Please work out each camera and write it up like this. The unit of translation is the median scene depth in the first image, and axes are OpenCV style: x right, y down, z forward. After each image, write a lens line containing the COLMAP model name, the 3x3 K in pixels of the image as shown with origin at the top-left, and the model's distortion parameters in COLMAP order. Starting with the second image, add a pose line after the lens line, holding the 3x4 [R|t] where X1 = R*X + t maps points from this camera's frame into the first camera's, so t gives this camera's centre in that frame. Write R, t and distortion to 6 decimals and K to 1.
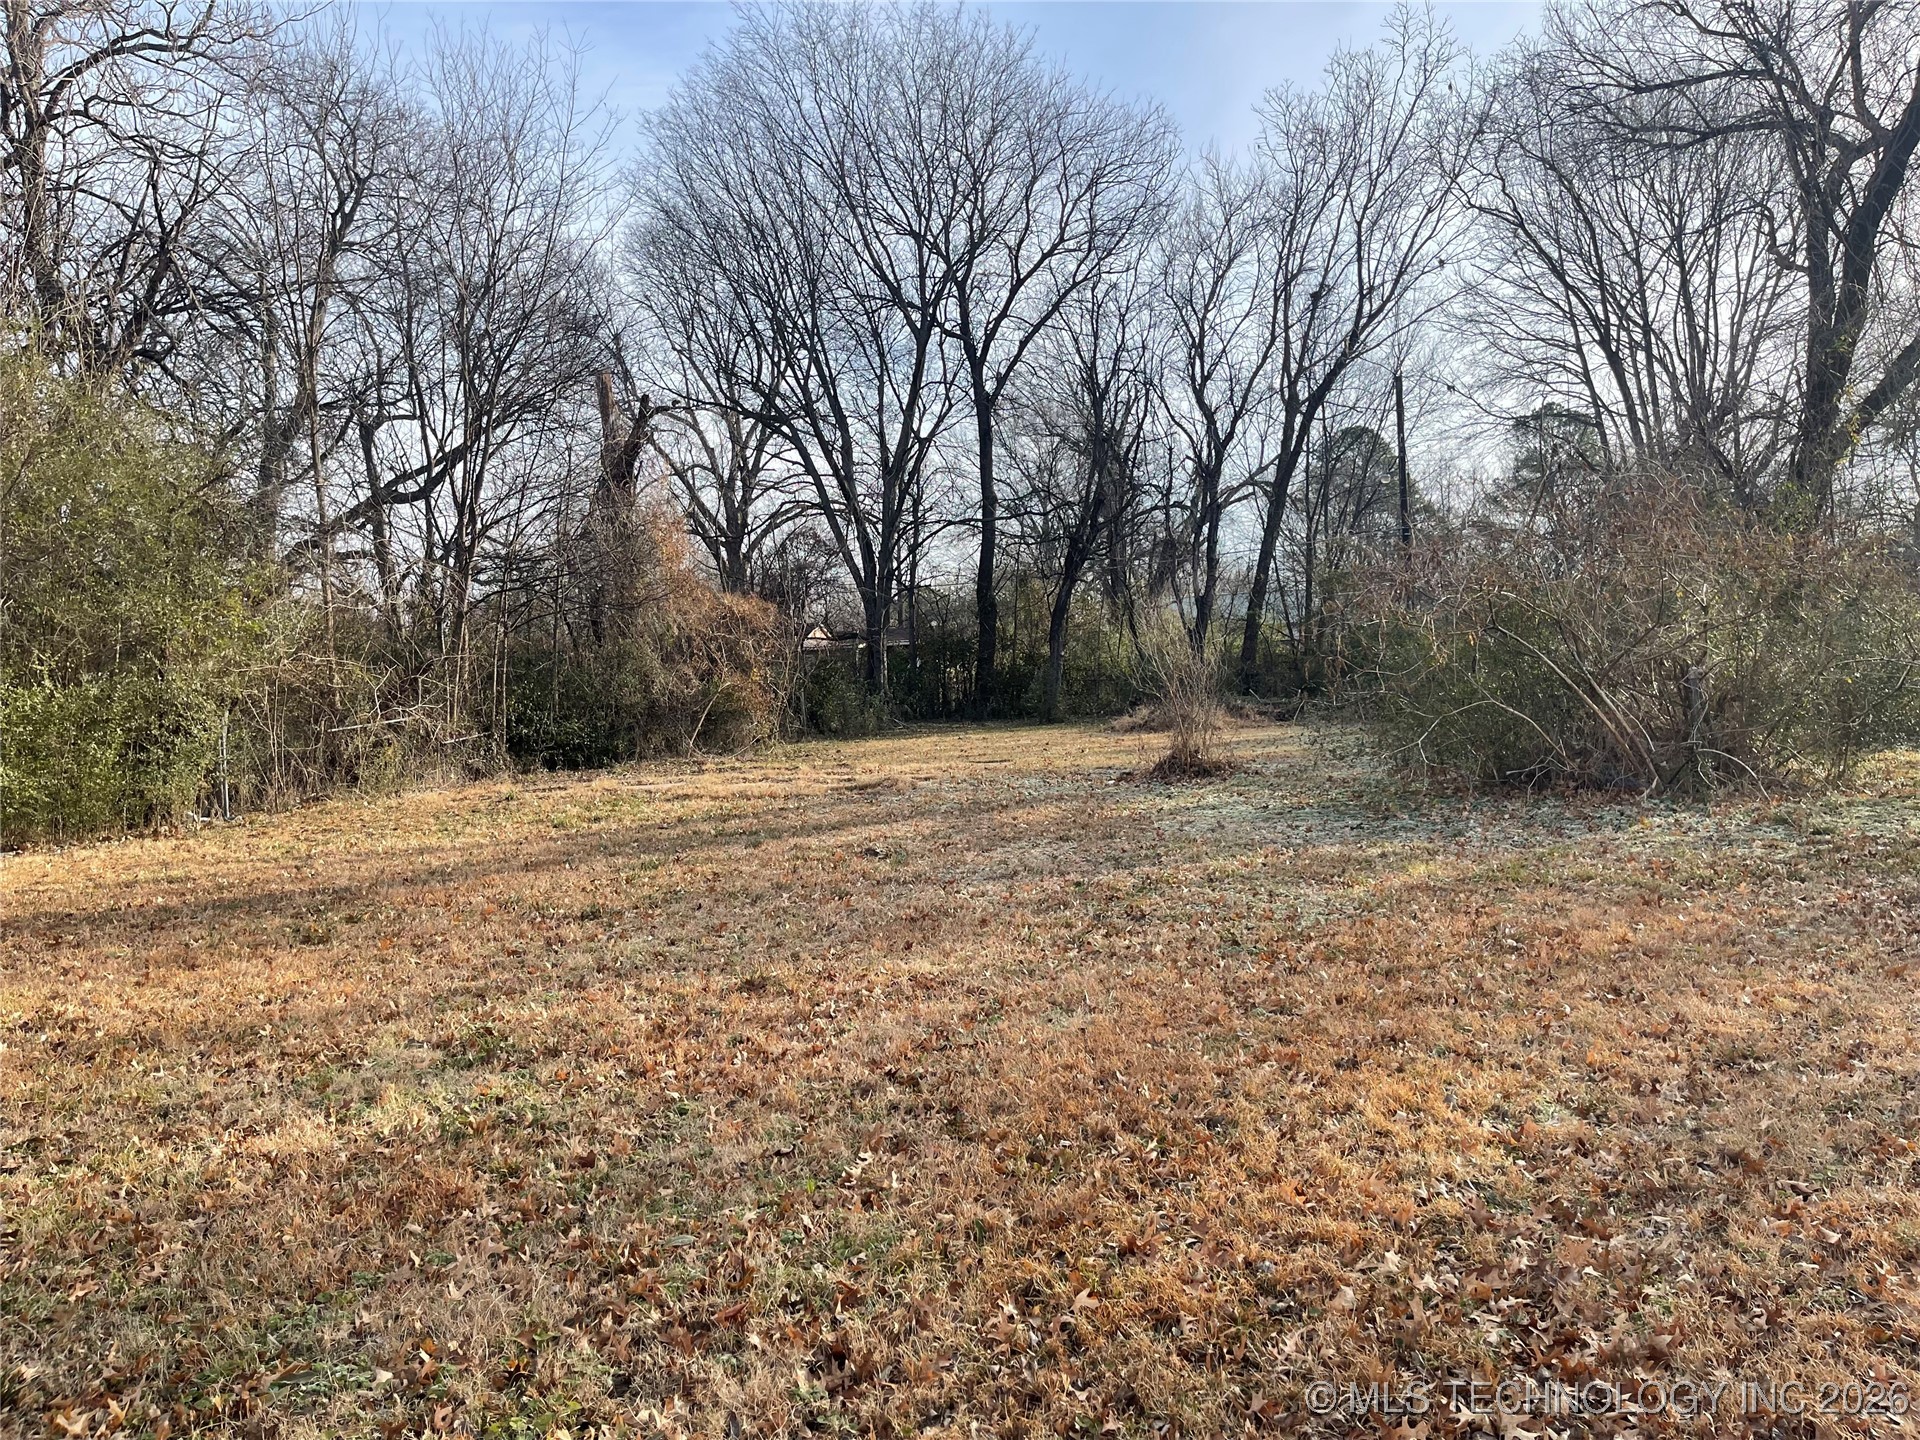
lens RADIAL K [[1431.1, 0, 957.6], [0, 1431.1, 698.7], [0, 0, 1]] dist [0.067031, -0.084228]
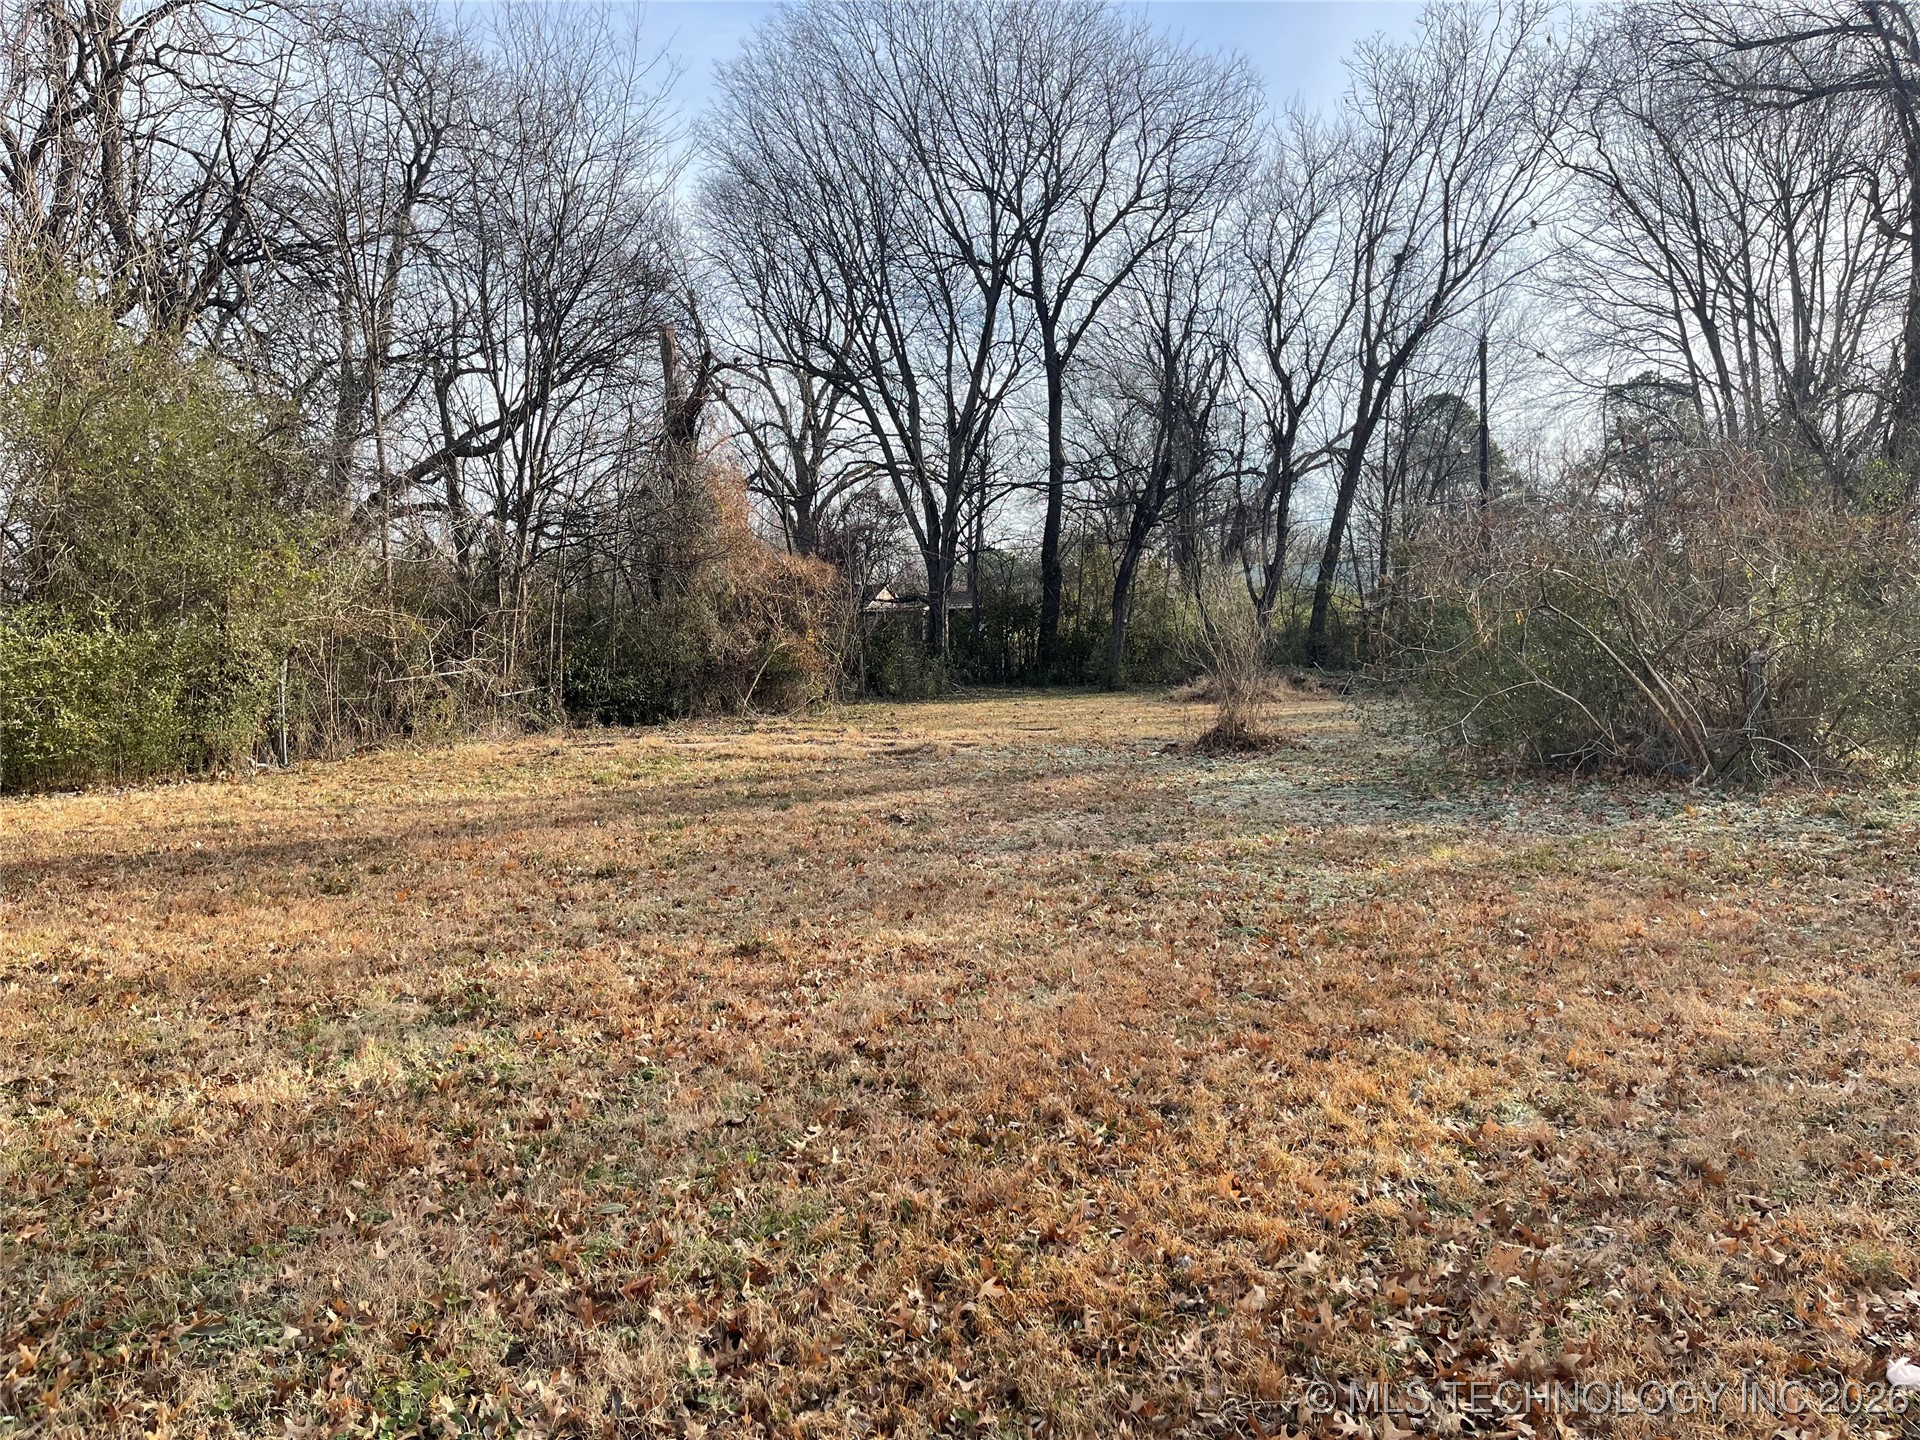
lens RADIAL K [[1429.5, 0, 960.0], [0, 1429.5, 720.0], [0, 0, 1]] dist [0.069501, -0.086742]
pose [[0.998519, 0.026022, -0.047779, 0.007730], [-0.024062, 0.998864, 0.041140, -0.000982], [0.048795, -0.039929, 0.998010, 0.002034]]
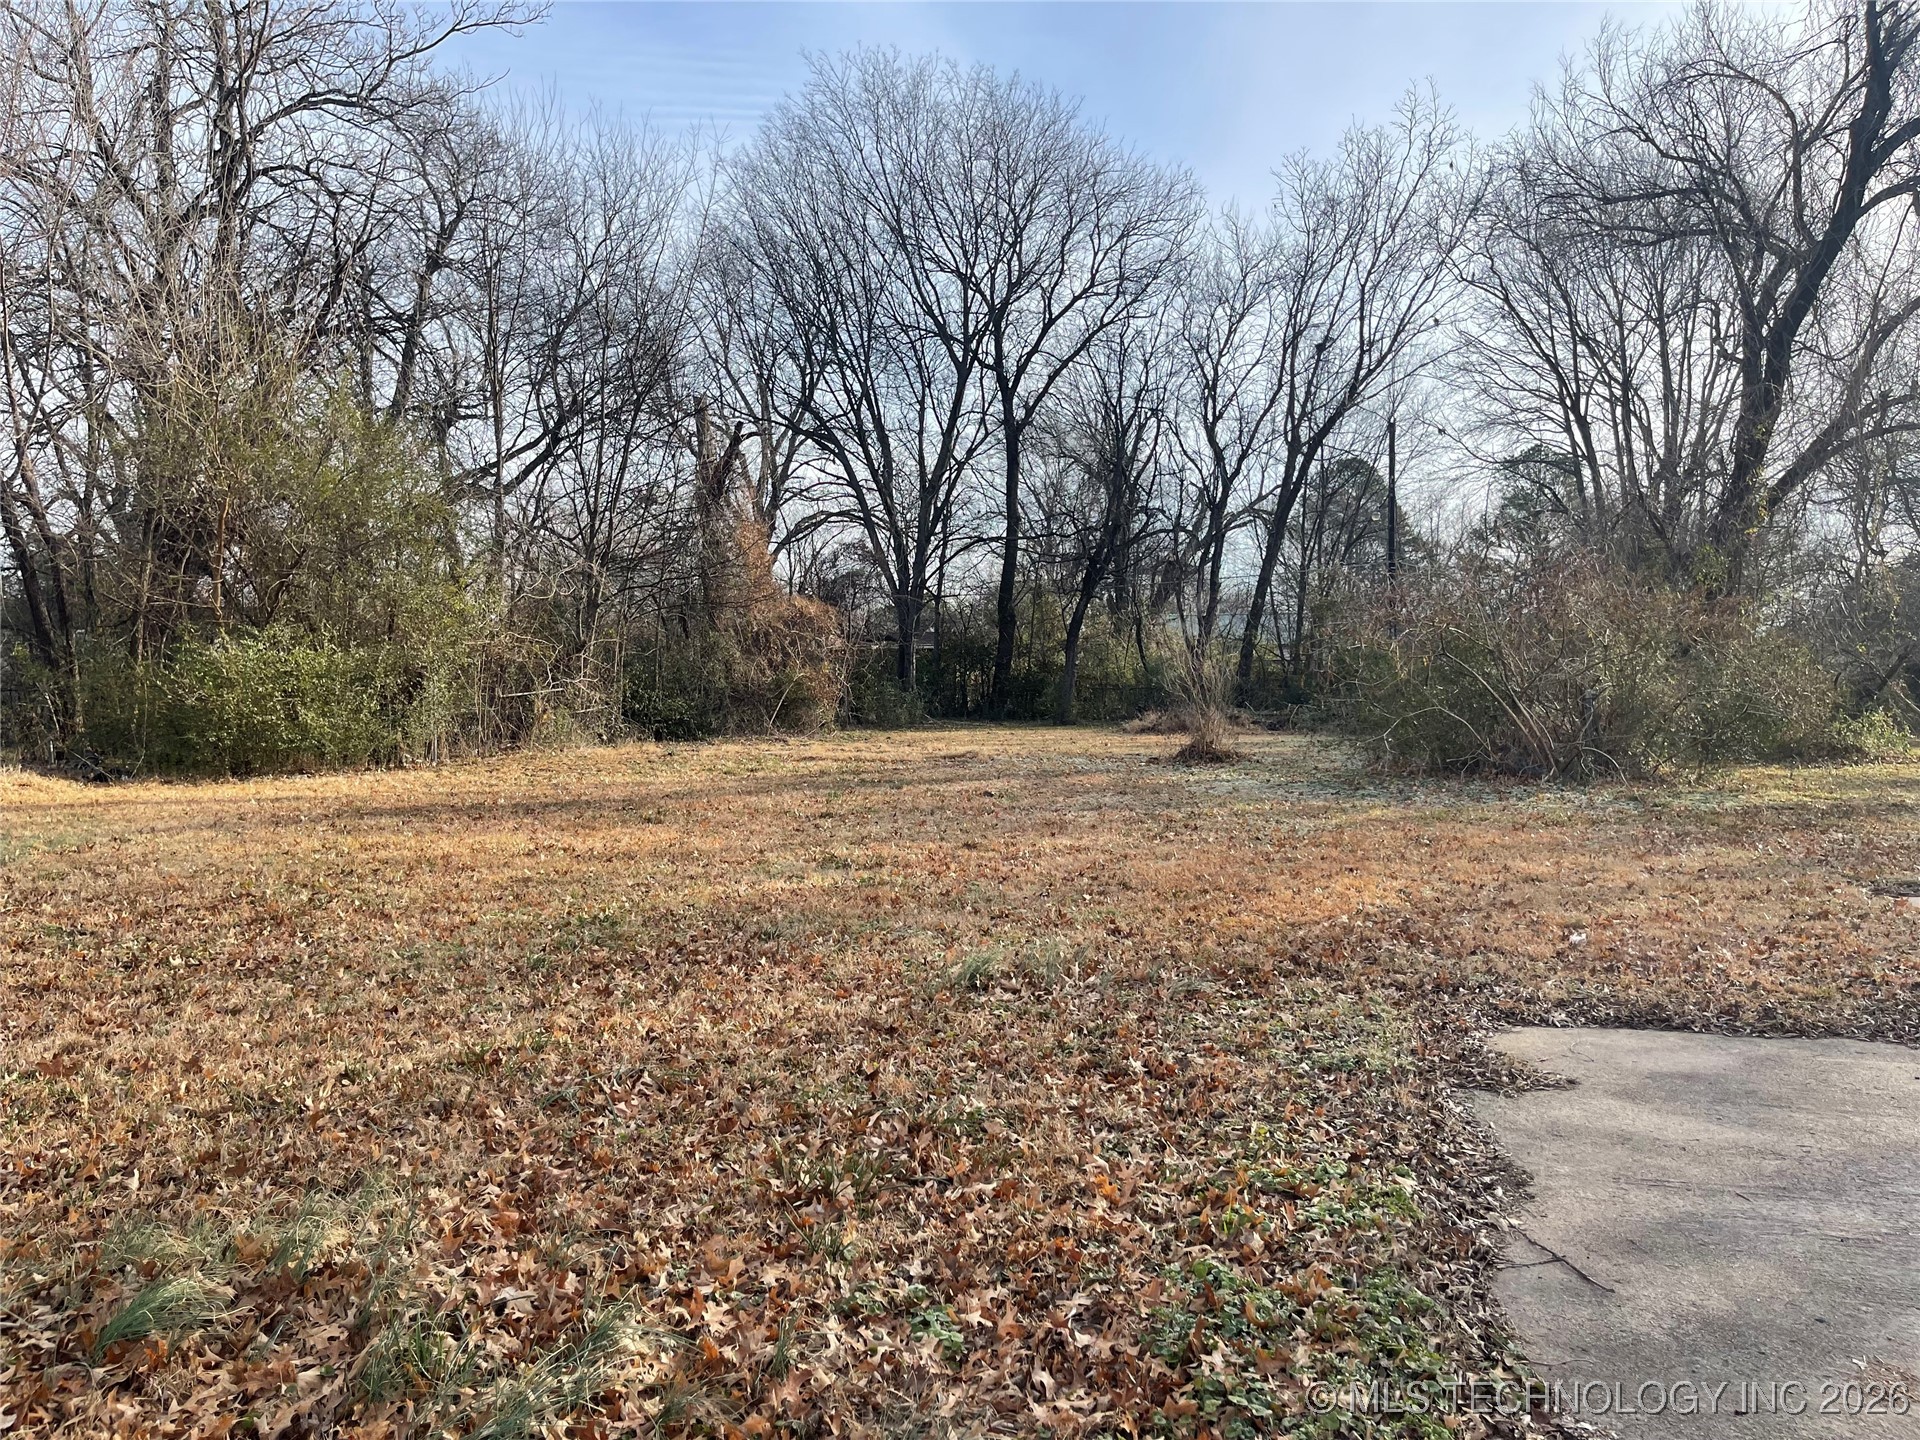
lens RADIAL K [[1429.5, 0, 960.0], [0, 1429.5, 720.0], [0, 0, 1]] dist [0.069501, -0.086742]
pose [[0.998904, 0.045148, 0.012332, -0.028558], [-0.045274, 0.998923, 0.010132, 0.005833], [-0.011861, -0.010679, 0.999873, -0.103473]]
